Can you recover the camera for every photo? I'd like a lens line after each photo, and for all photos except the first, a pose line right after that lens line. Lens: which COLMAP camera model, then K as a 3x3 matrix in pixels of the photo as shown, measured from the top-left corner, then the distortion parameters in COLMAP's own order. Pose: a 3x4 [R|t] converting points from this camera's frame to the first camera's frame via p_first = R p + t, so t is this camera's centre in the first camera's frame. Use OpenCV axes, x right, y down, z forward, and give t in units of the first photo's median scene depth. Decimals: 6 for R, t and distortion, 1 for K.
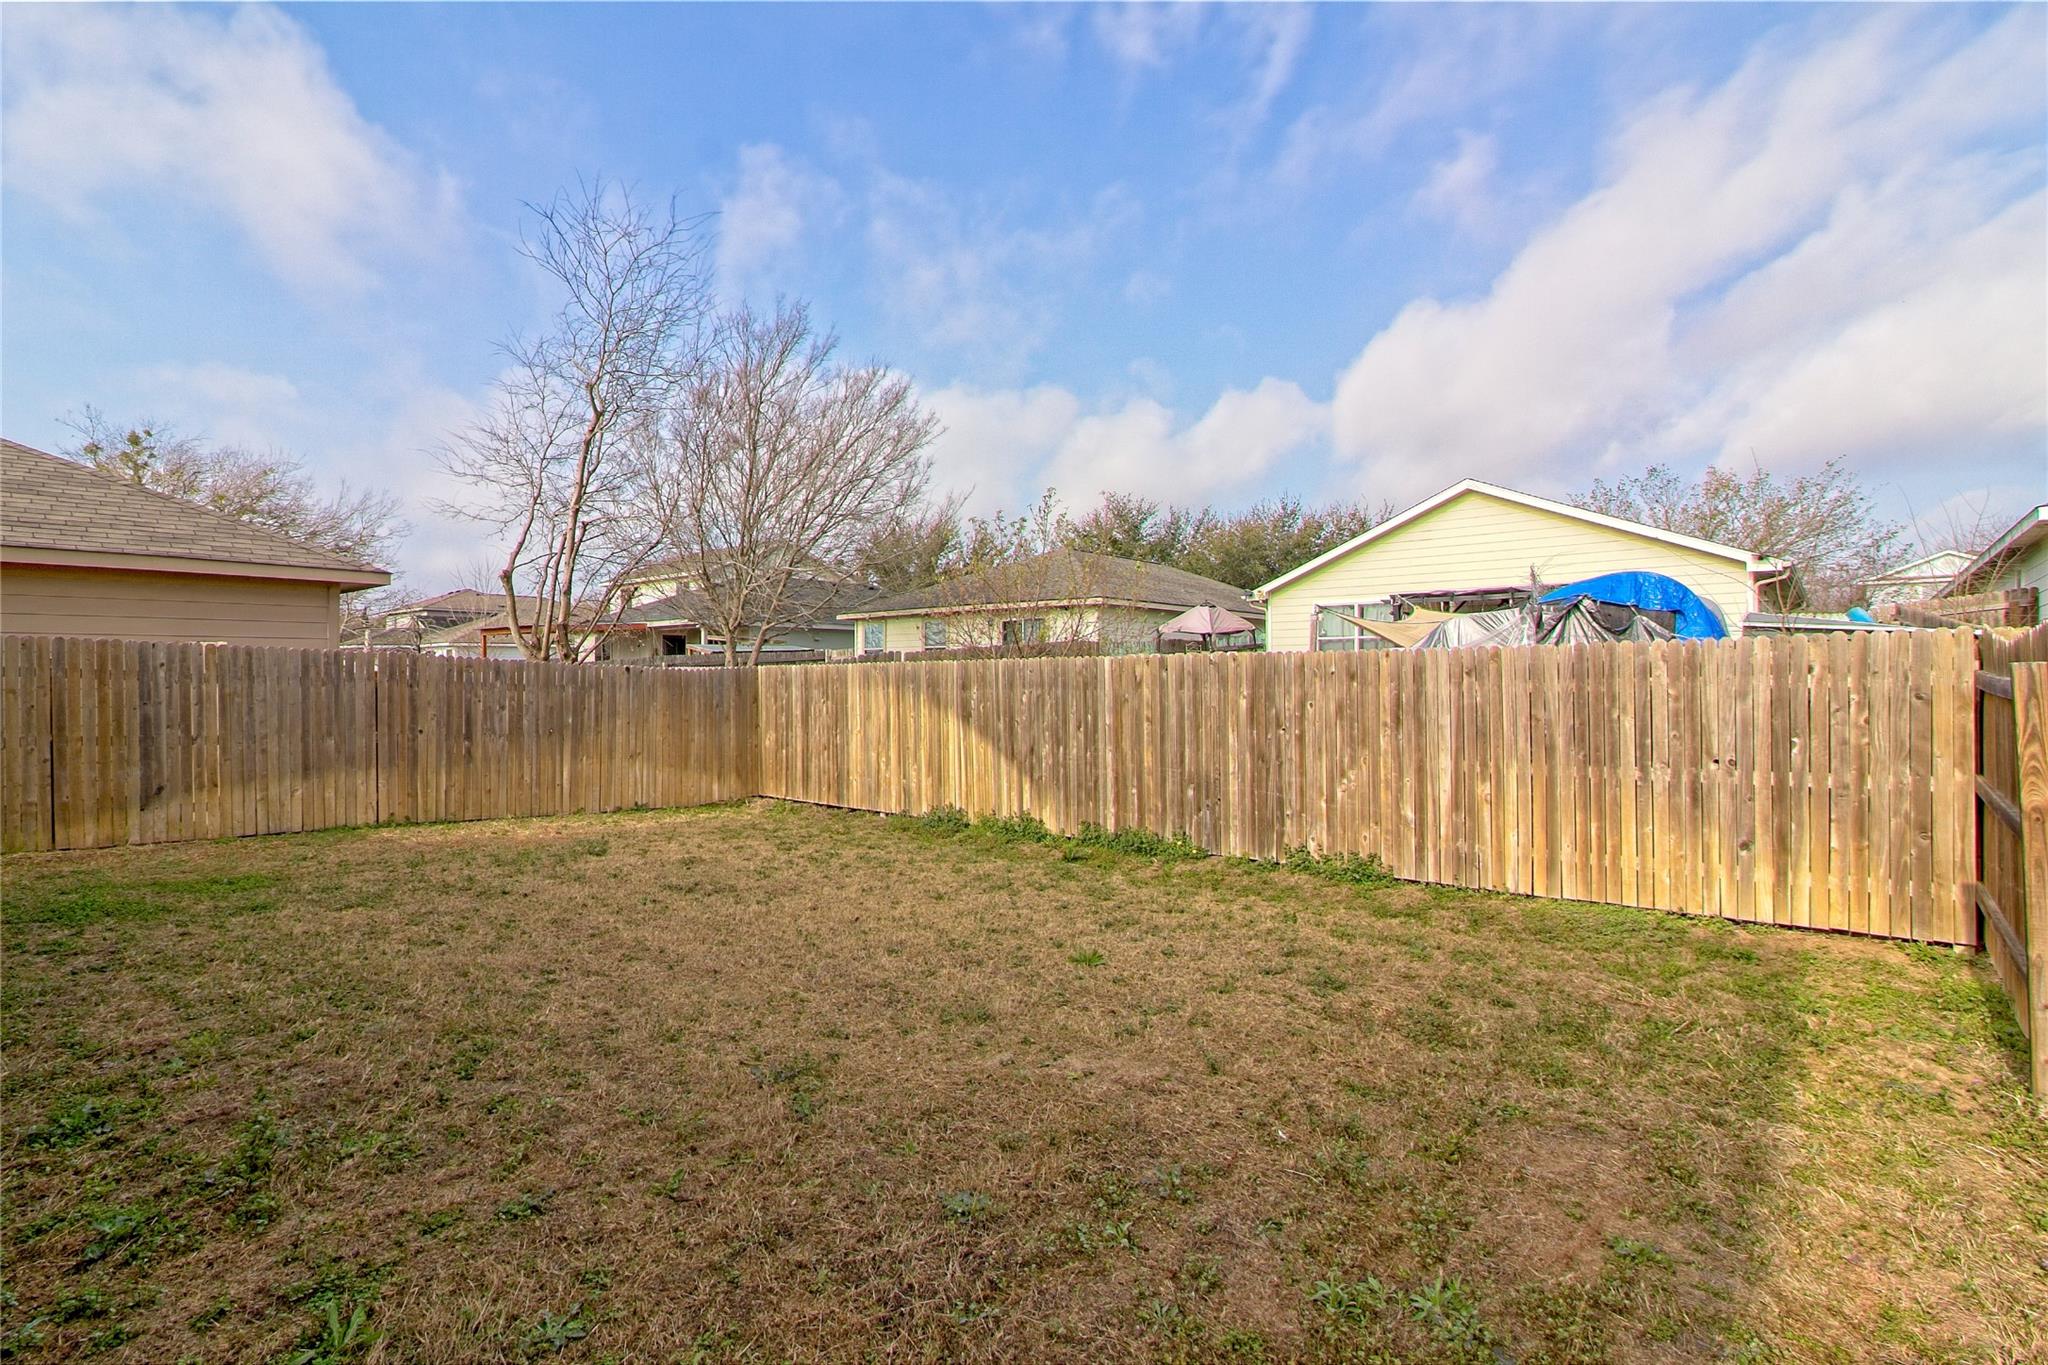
lens RADIAL K [[945.9, 0, 1021.1], [0, 945.9, 672.7], [0, 0, 1]] dist [-0.008785, 0.004850]
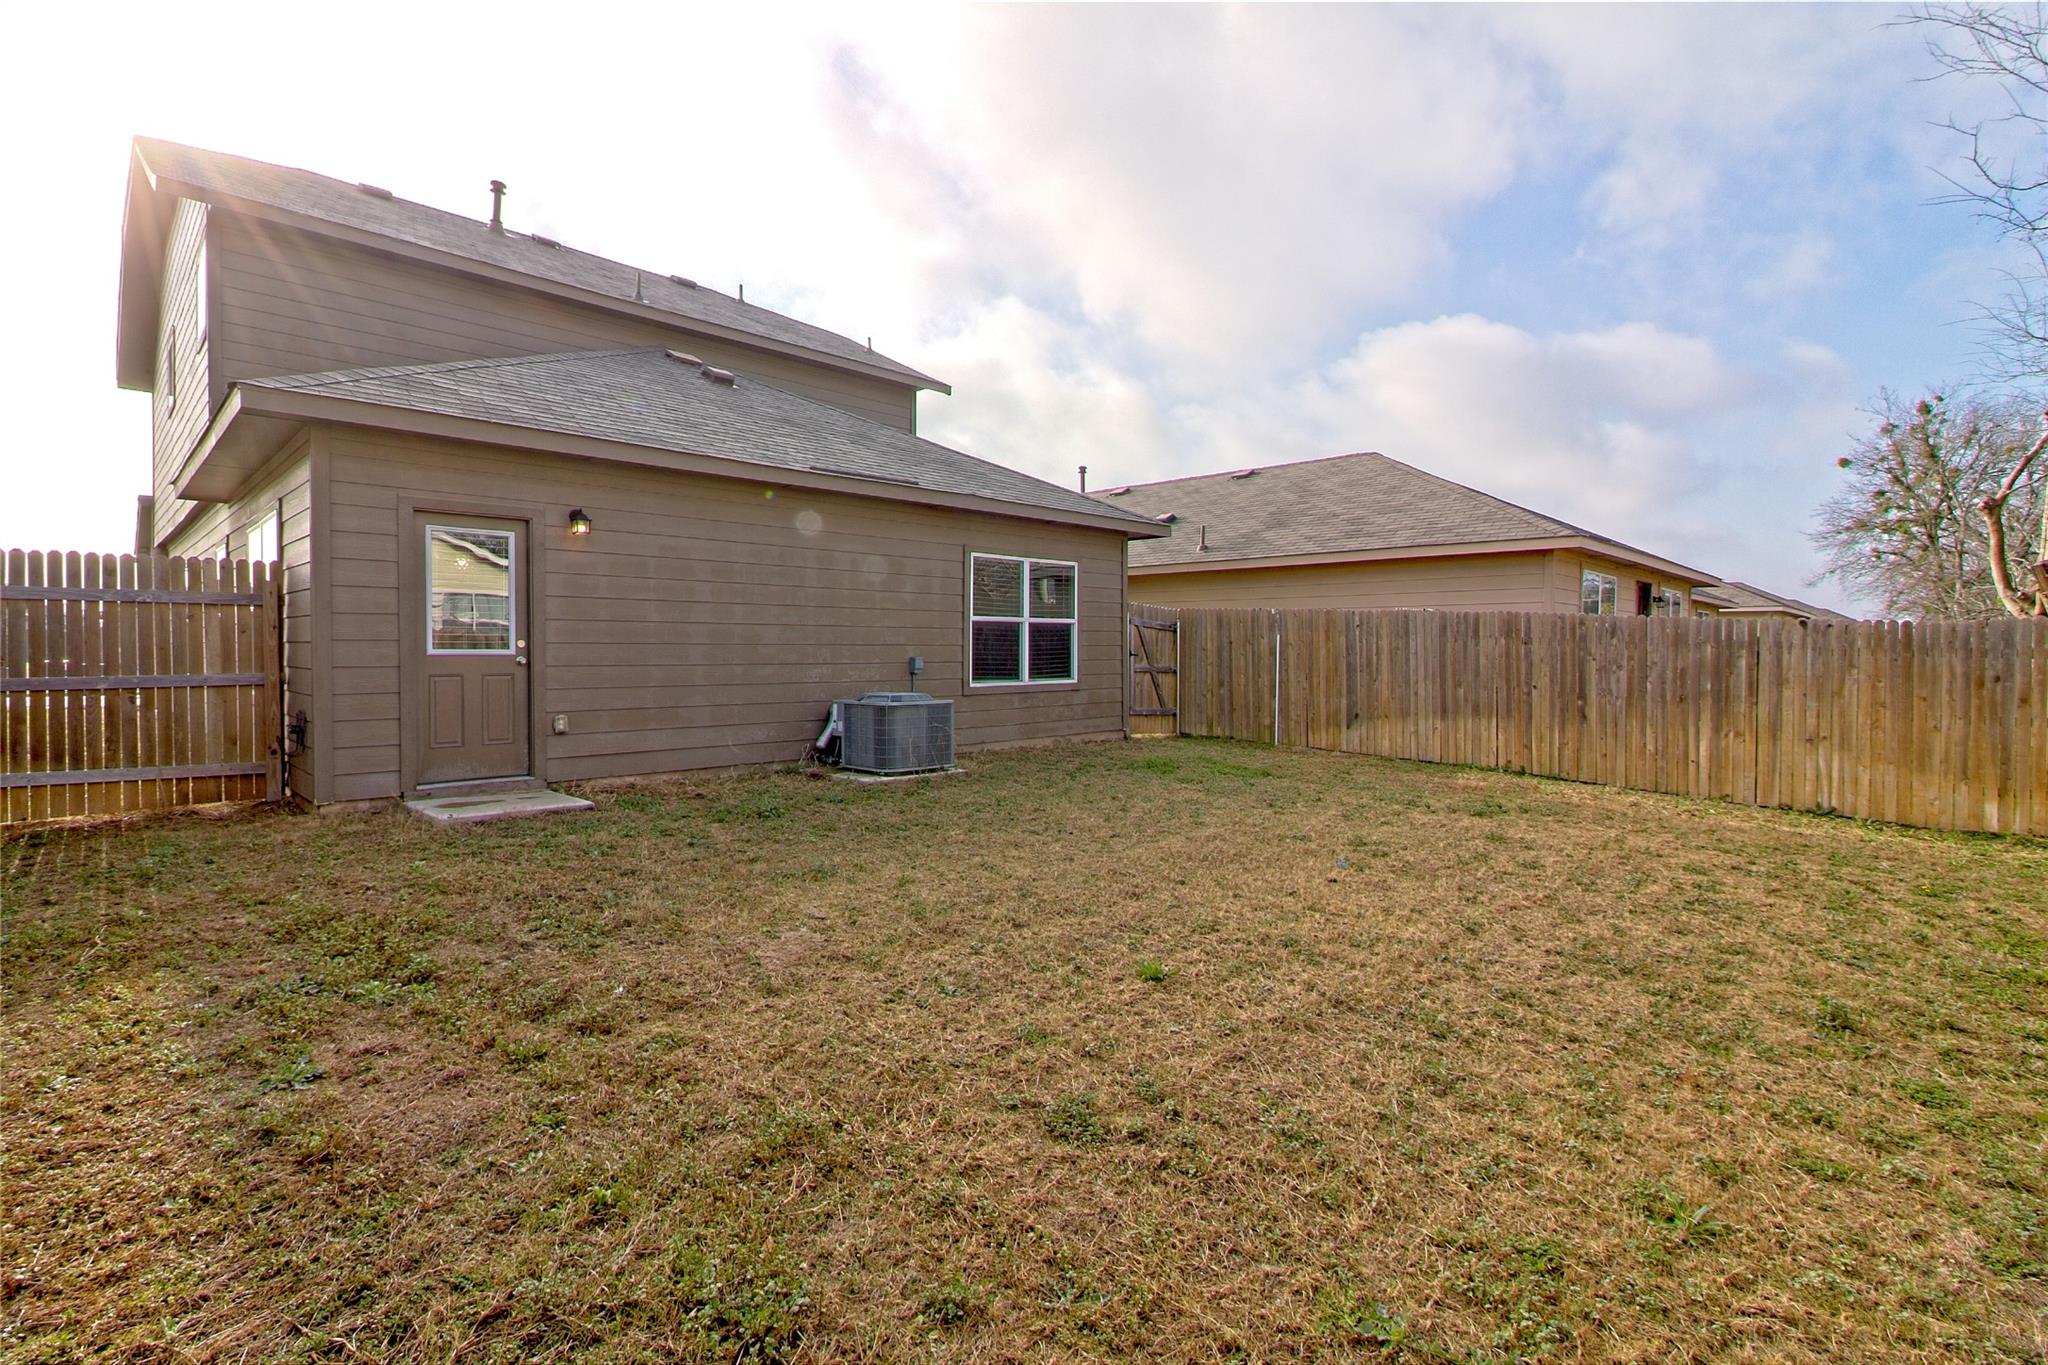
lens RADIAL K [[945.9, 0, 1036.1], [0, 945.9, 661.4], [0, 0, 1]] dist [-0.008785, 0.004850]
pose [[-0.072116, 0.015202, -0.997280, 0.471159], [-0.002874, 0.999877, 0.015450, 0.021178], [0.997392, 0.003980, -0.072064, 0.564528]]
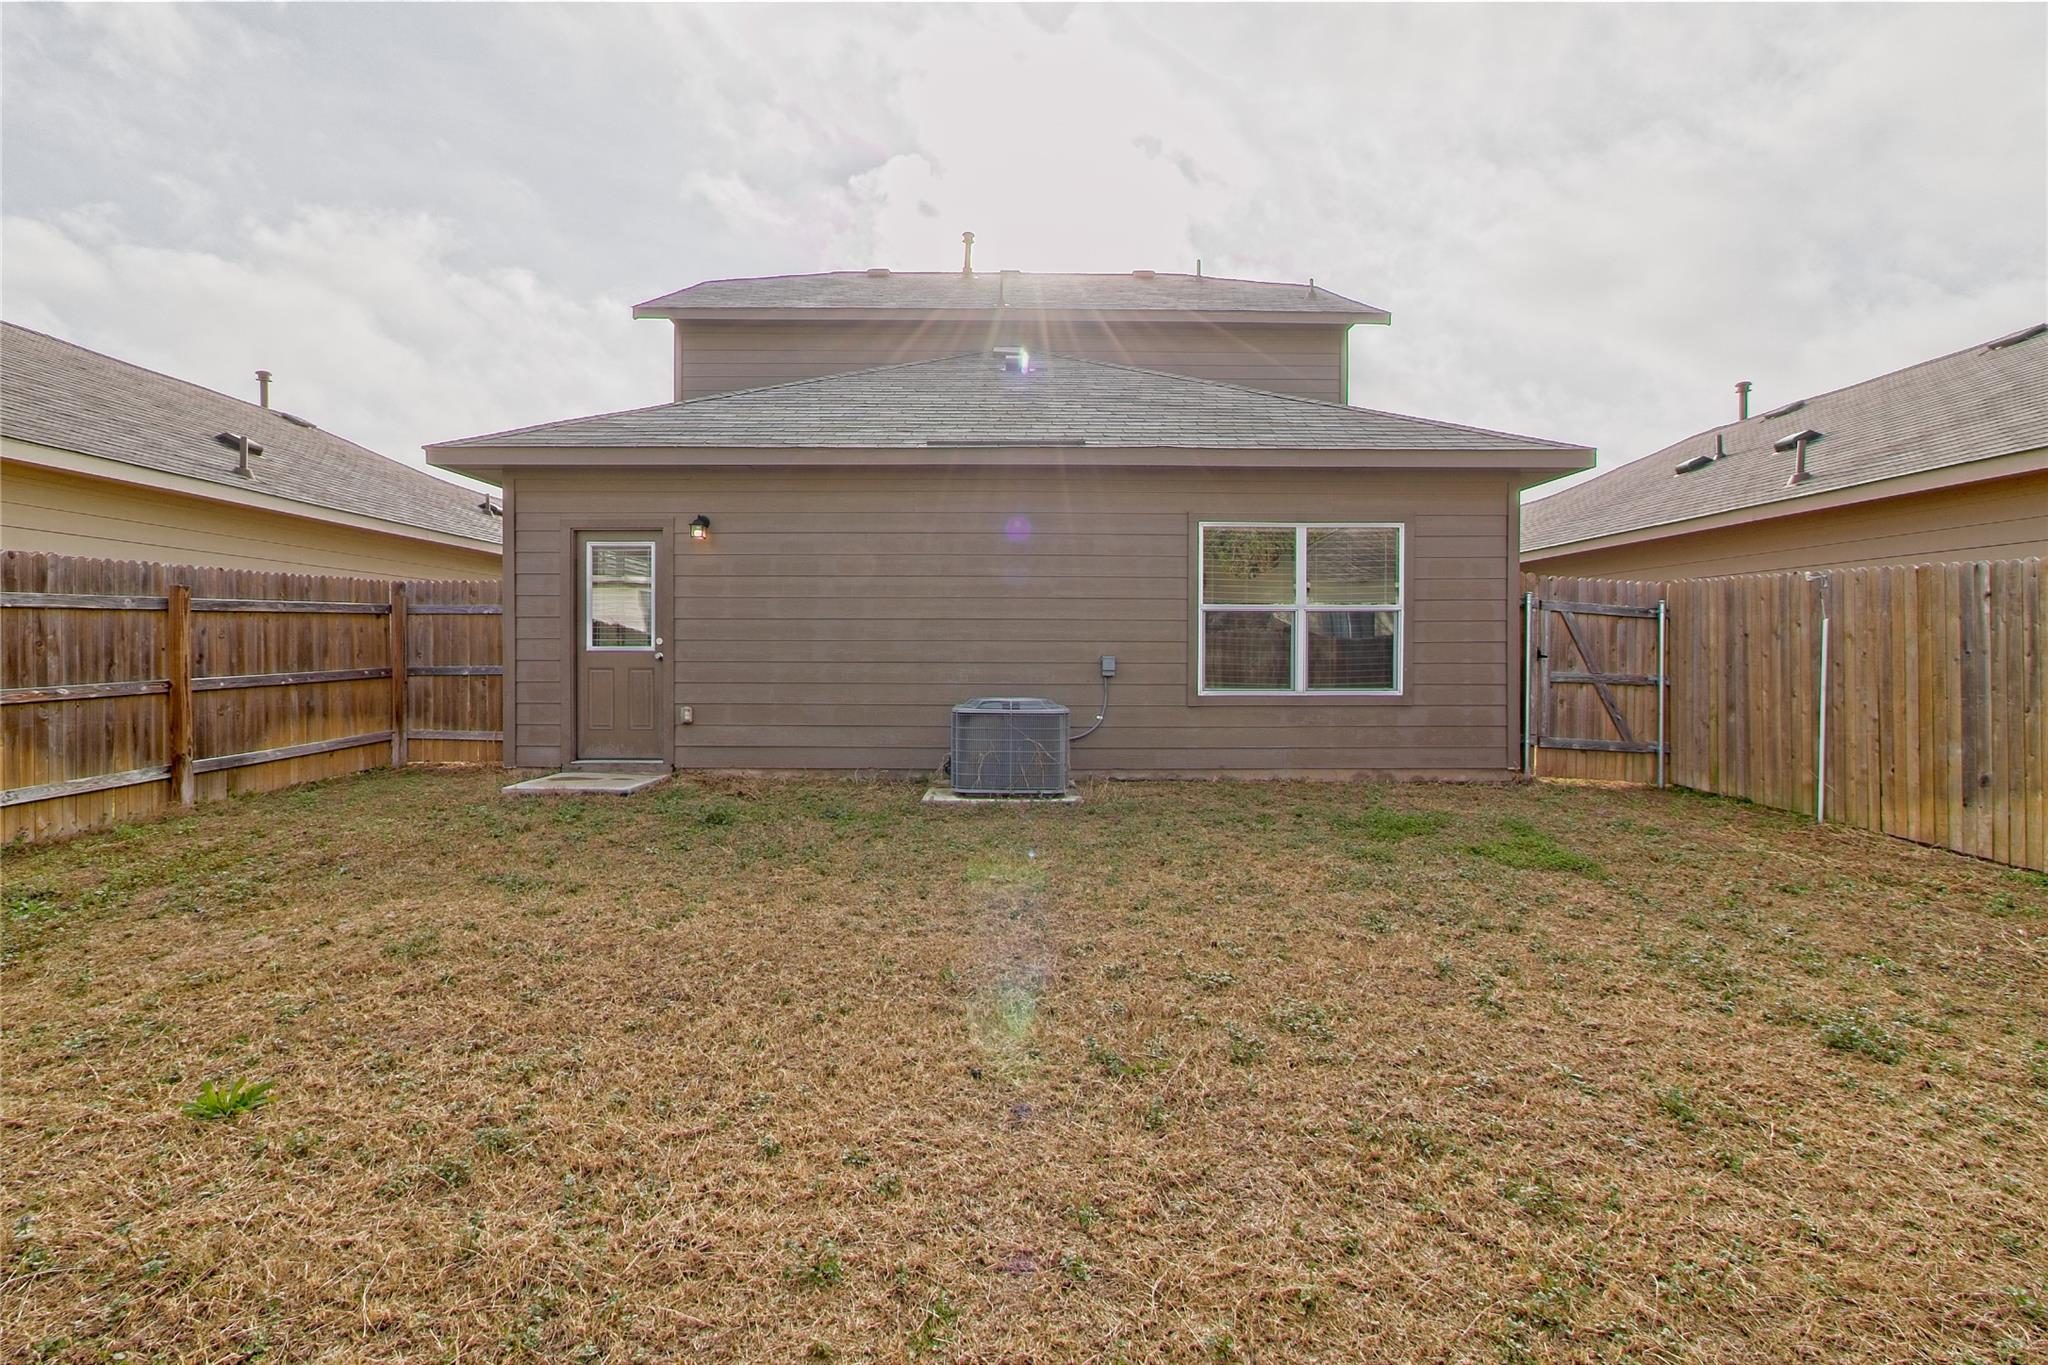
lens RADIAL K [[945.9, 0, 1018.6], [0, 945.9, 676.7], [0, 0, 1]] dist [-0.008785, 0.004850]
pose [[-0.758449, 0.014866, -0.651563, 0.045989], [-0.001069, 0.999710, 0.024053, 0.031061], [0.651731, 0.018939, -0.758213, 0.956527]]
